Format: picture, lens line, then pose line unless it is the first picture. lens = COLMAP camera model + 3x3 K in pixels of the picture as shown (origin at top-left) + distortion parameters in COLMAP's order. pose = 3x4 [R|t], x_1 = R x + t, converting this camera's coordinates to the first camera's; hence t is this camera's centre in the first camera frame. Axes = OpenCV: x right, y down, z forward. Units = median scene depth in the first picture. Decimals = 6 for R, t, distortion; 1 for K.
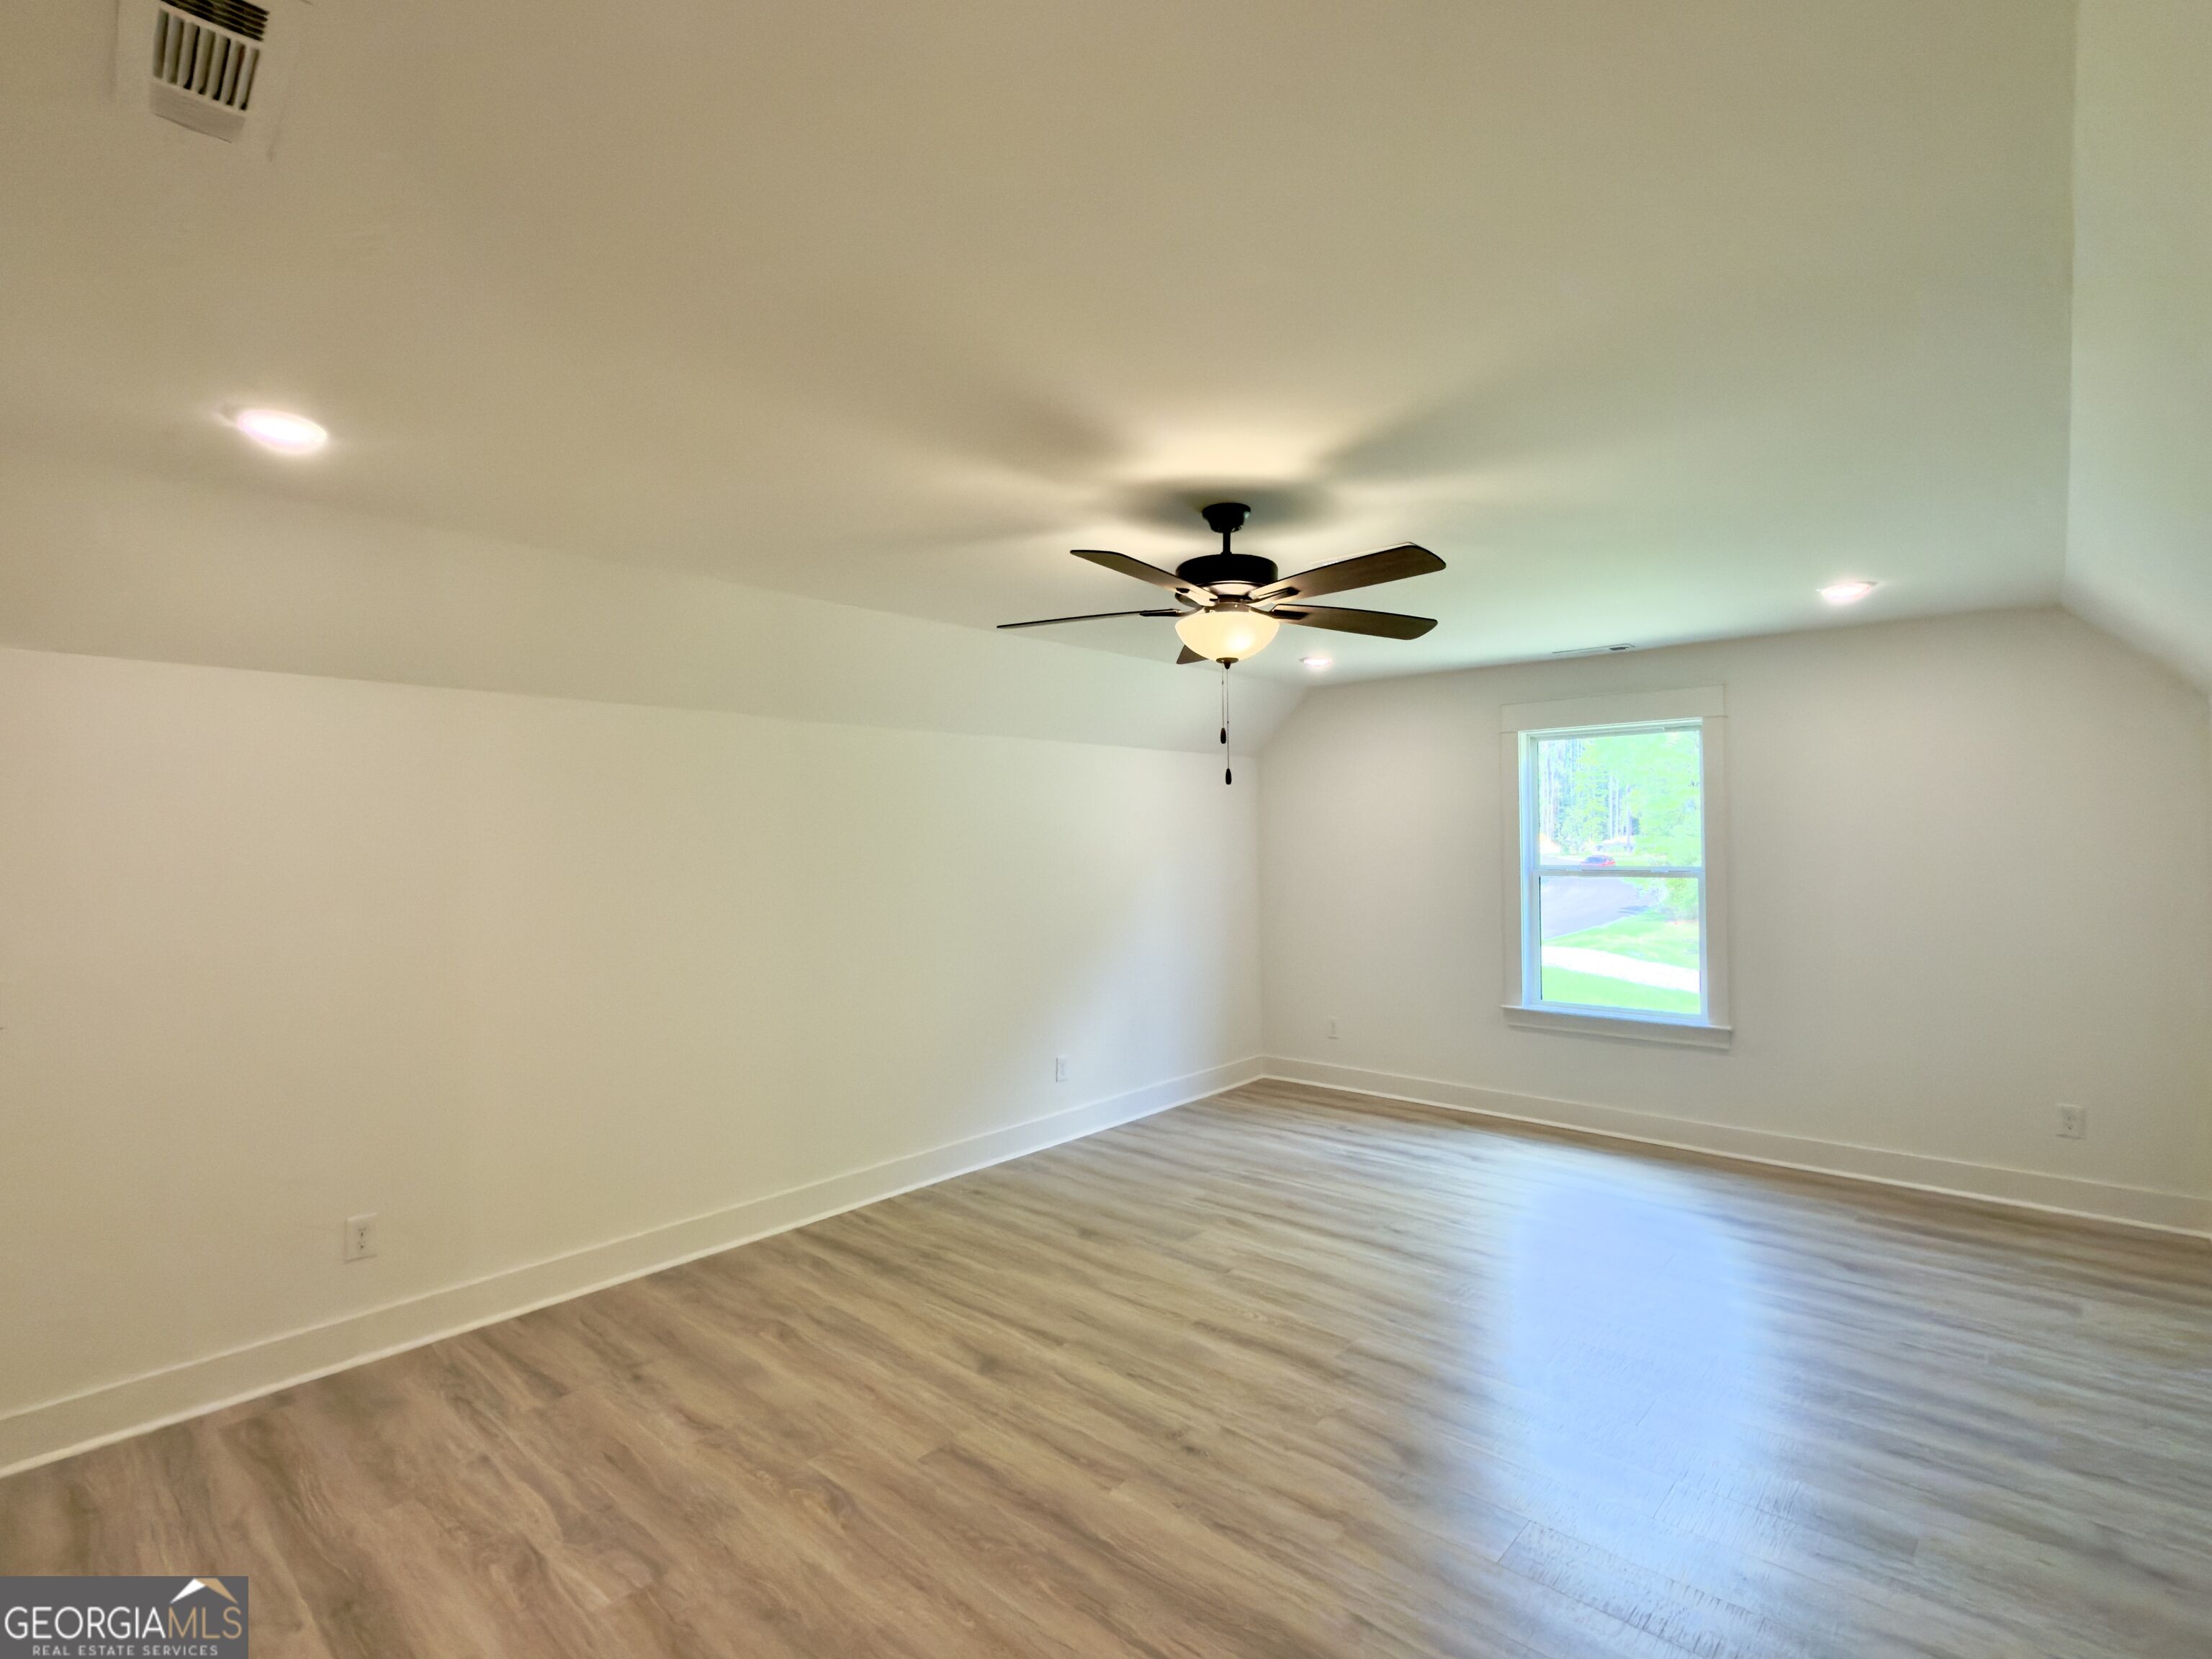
lens RADIAL K [[1068.5, 0, 1103.7], [0, 1068.5, 830.7], [0, 0, 1]] dist [-0.000633, -0.000921]
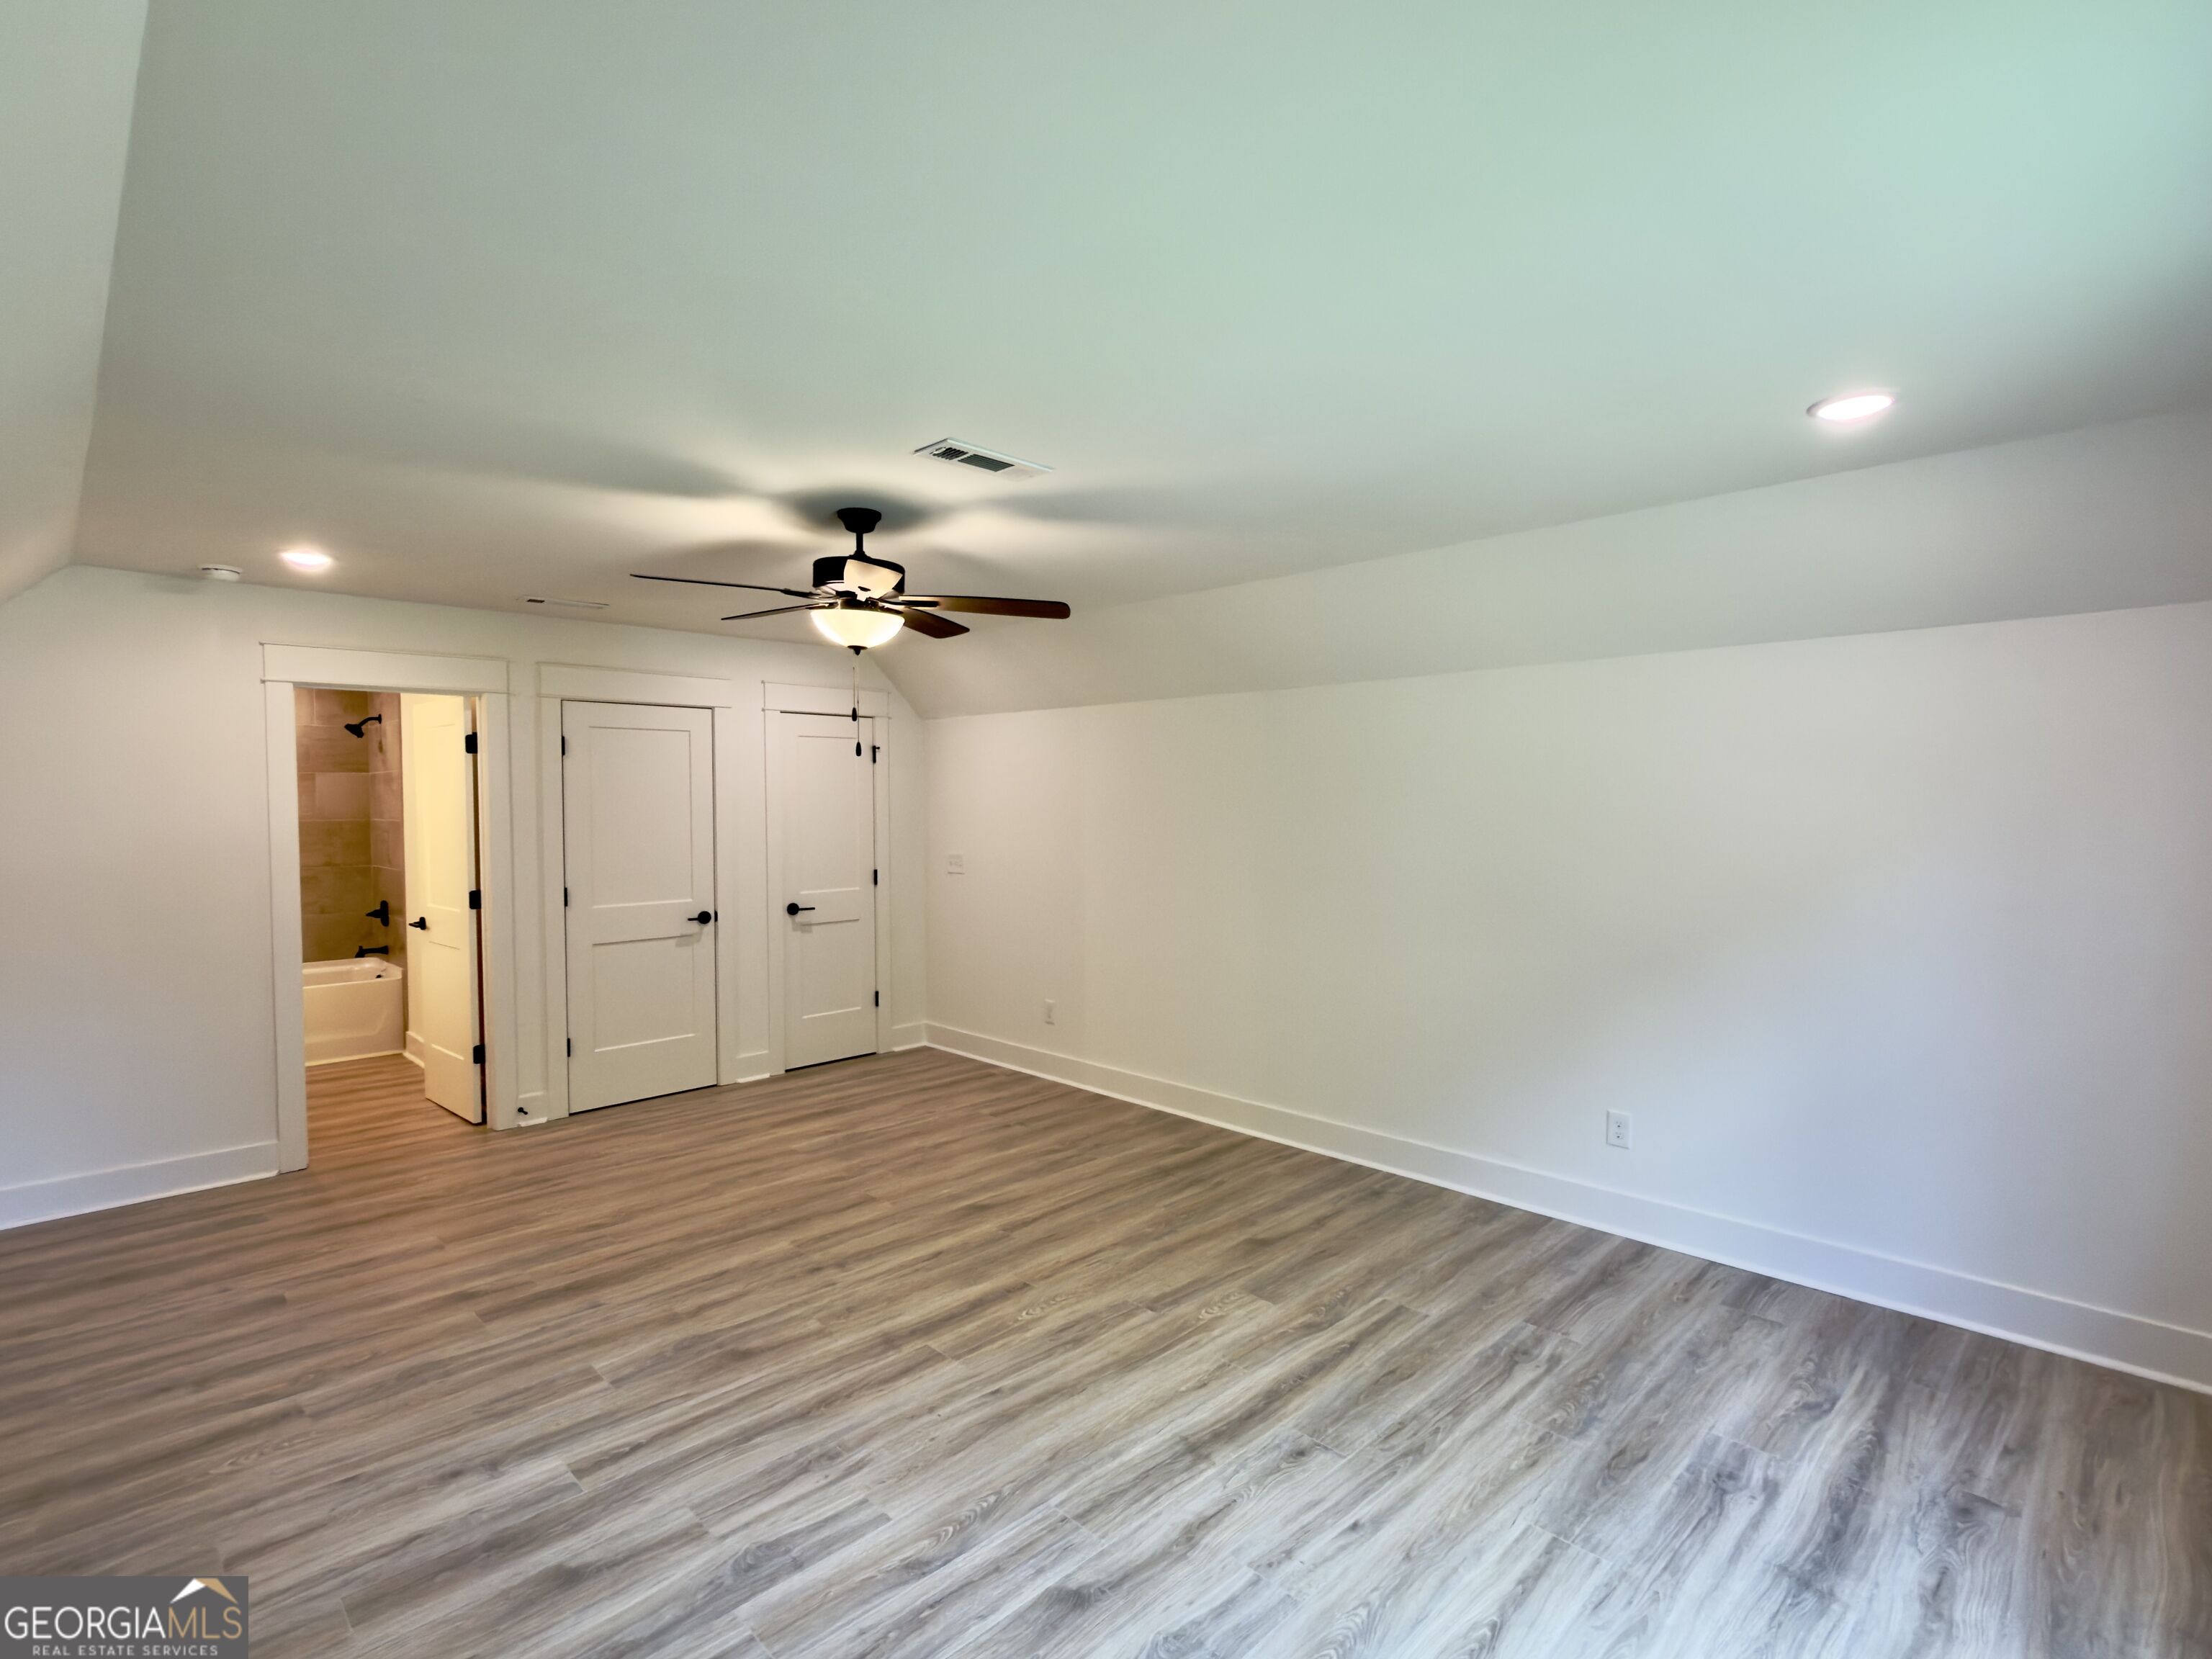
lens RADIAL K [[1068.5, 0, 1103.7], [0, 1068.5, 830.7], [0, 0, 1]] dist [-0.000633, -0.000921]
pose [[-0.058624, 0.037365, -0.997581, 1.033307], [0.010217, 0.999269, 0.036828, 0.001165], [0.998228, -0.008033, -0.058963, 1.104437]]
